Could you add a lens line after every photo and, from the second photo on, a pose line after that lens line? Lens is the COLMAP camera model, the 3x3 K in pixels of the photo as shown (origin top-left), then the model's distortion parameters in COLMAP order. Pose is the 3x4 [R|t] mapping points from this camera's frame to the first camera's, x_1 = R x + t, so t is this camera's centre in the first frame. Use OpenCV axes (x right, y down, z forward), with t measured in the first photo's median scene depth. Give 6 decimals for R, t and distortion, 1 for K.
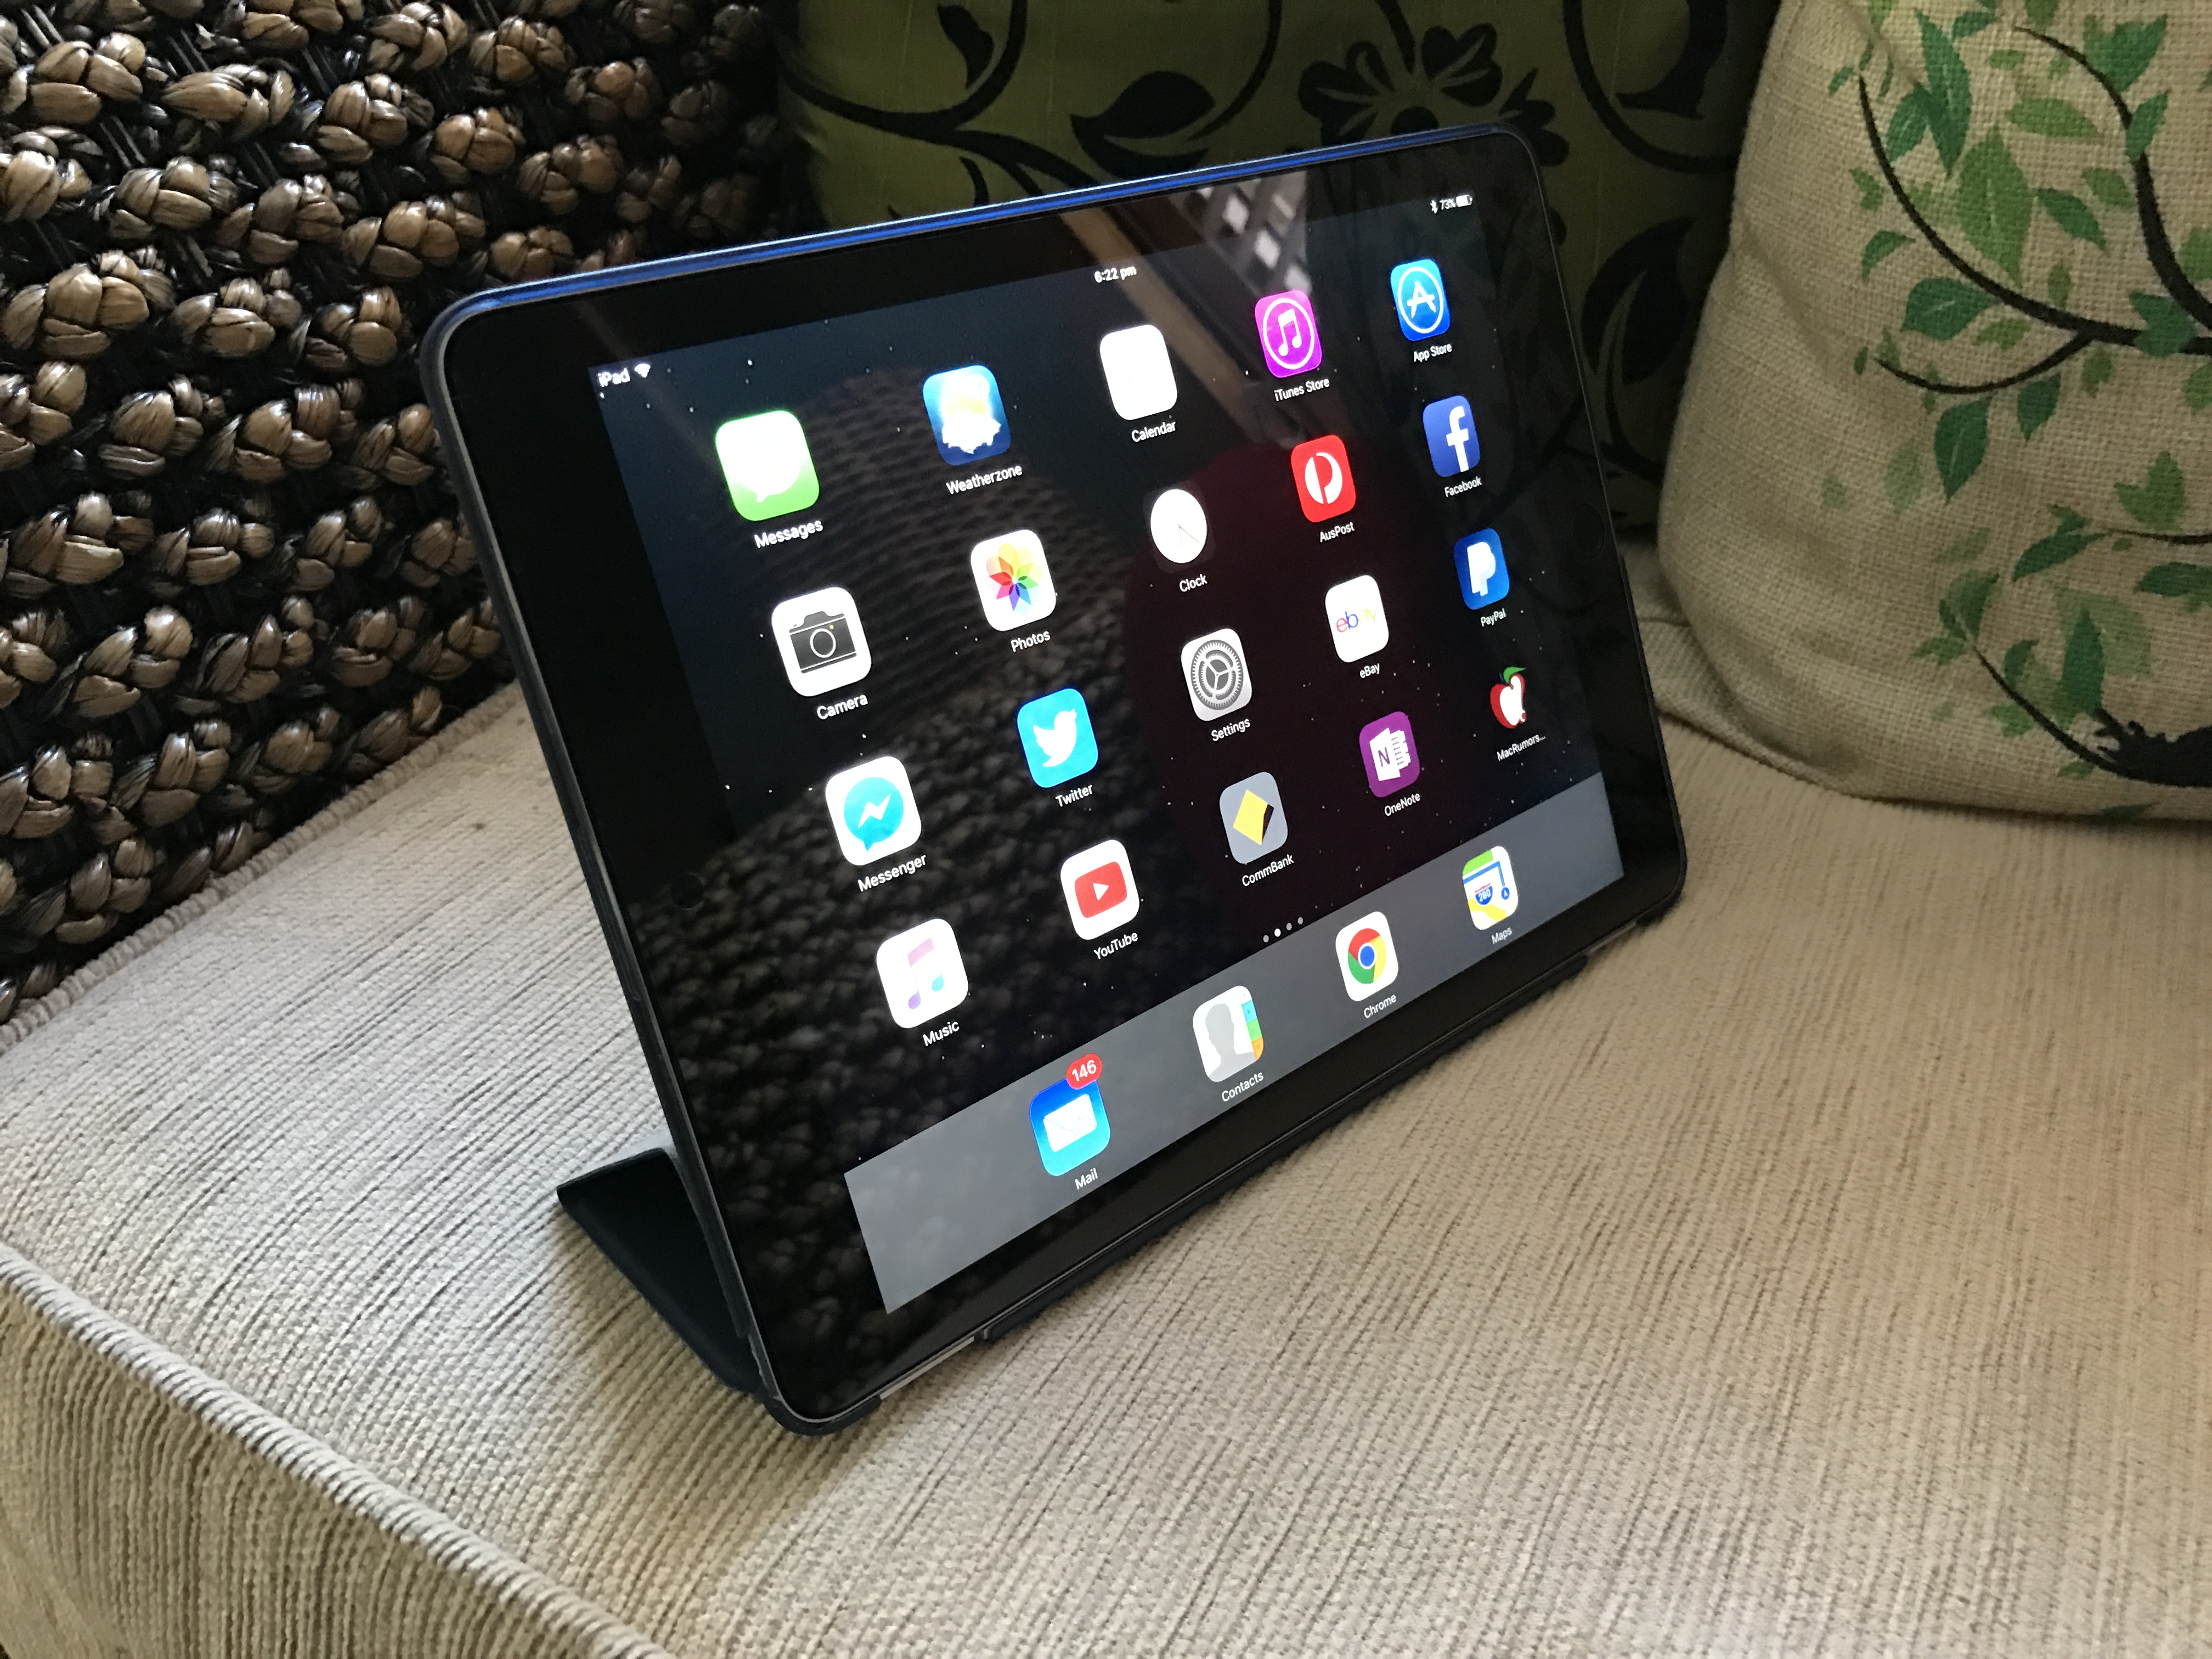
lens RADIAL K [[1841.2, 0, 1099.2], [0, 1841.2, 818.1], [0, 0, 1]] dist [-0.035707, 0.084952]
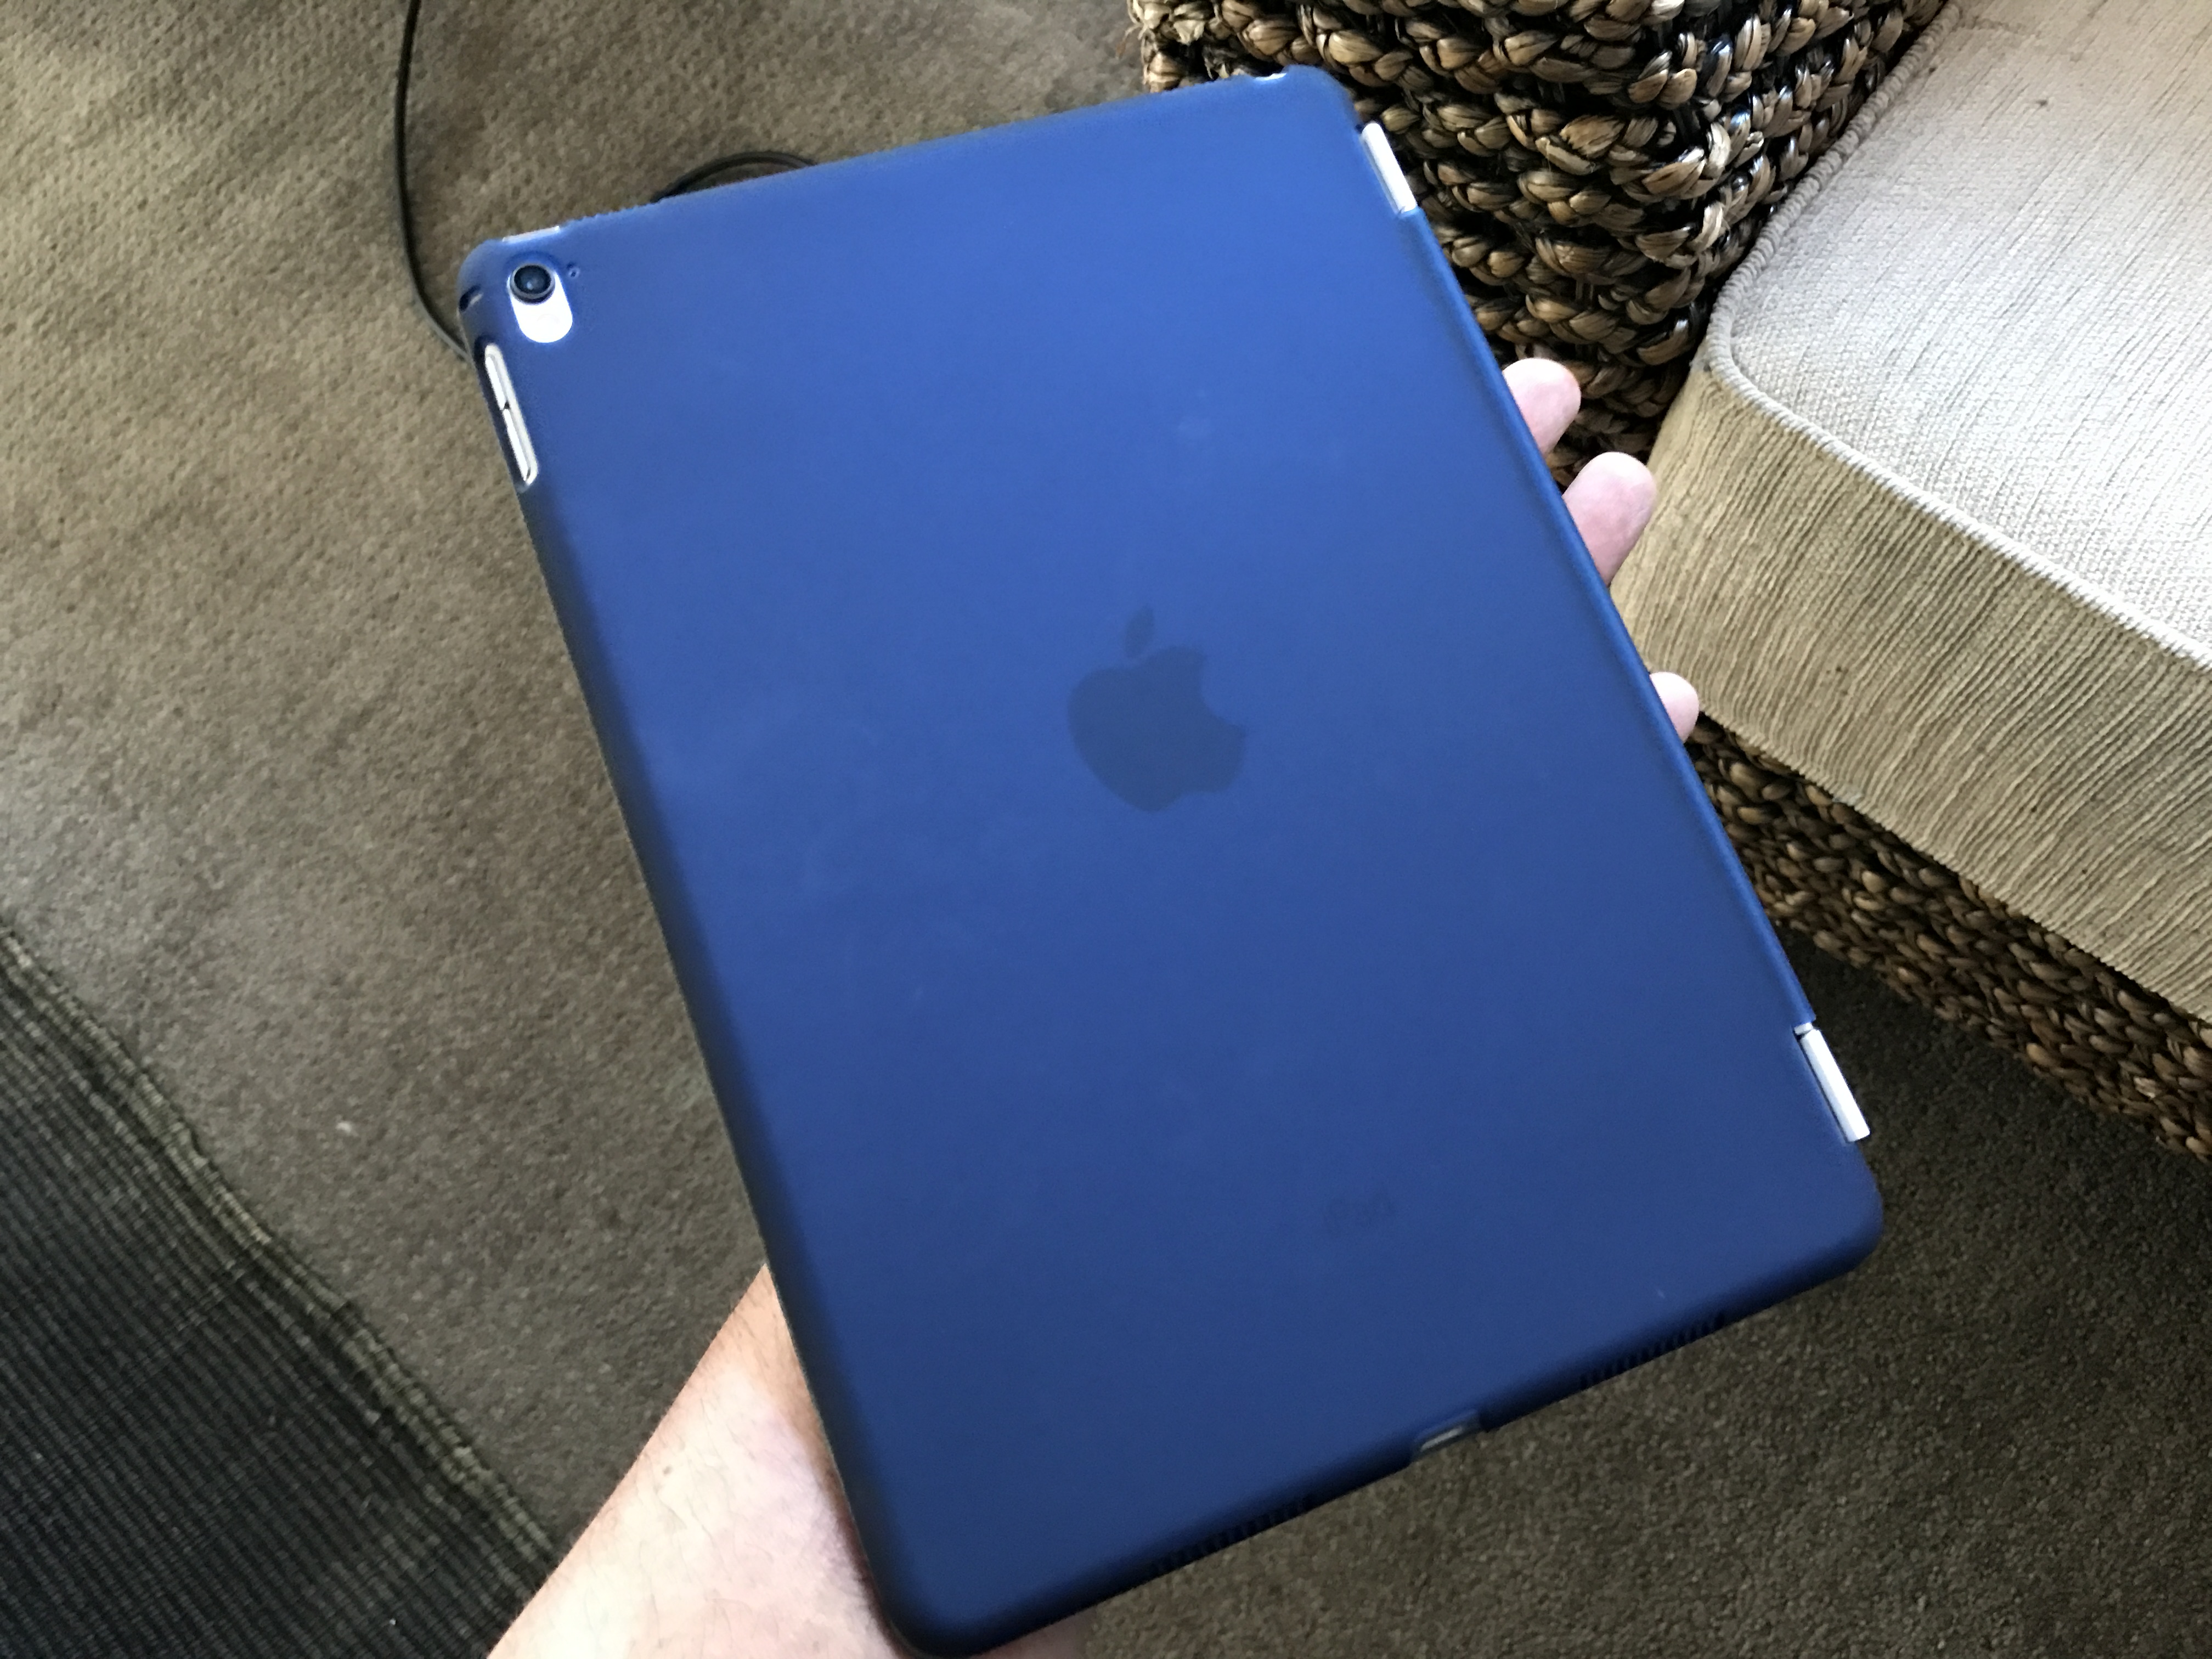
lens RADIAL K [[1836.9, 0, 1102.8], [0, 1836.9, 815.4], [0, 0, 1]] dist [-0.018879, 0.045407]
pose [[0.962811, 0.129169, -0.237299, -0.760188], [0.016776, 0.848034, 0.529676, -0.337592], [0.269655, -0.513959, 0.814329, -0.626667]]
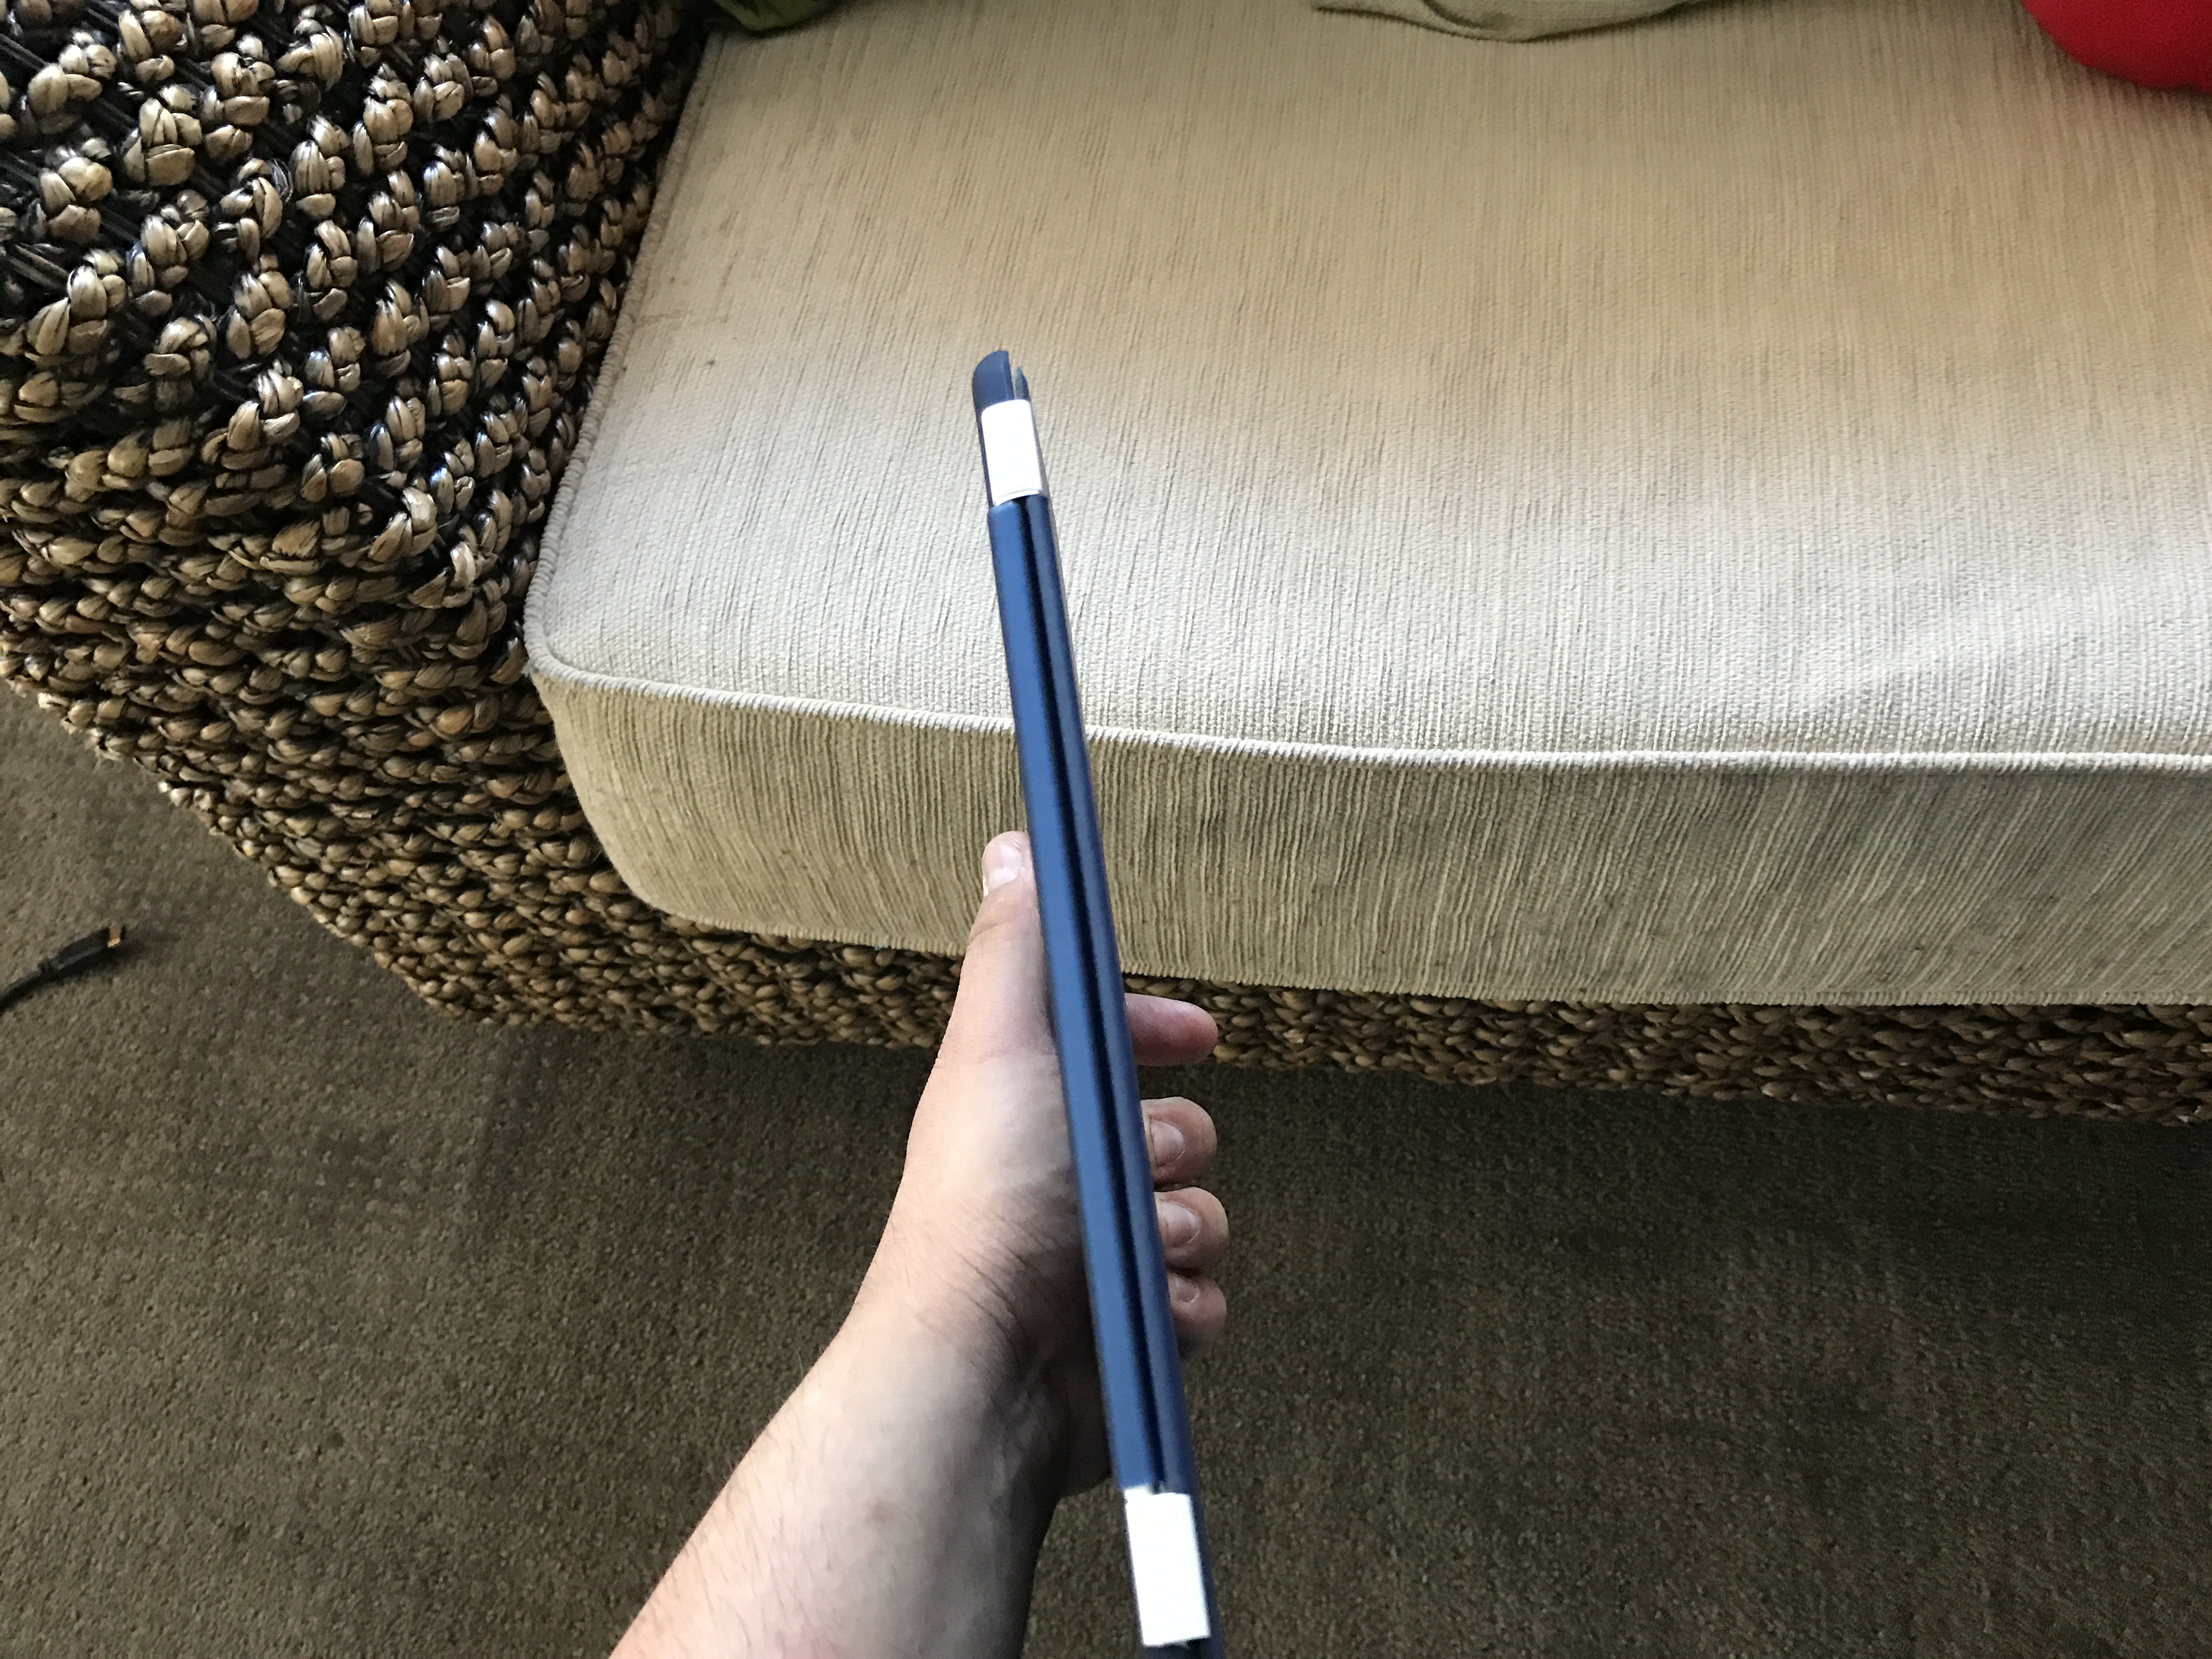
lens RADIAL K [[1836.9, 0, 1102.8], [0, 1836.9, 815.4], [0, 0, 1]] dist [-0.018879, 0.045407]
pose [[0.933458, -0.352609, 0.065748, -0.333429], [0.292109, 0.853689, 0.431148, -0.304107], [-0.208155, -0.383253, 0.899883, -0.769323]]
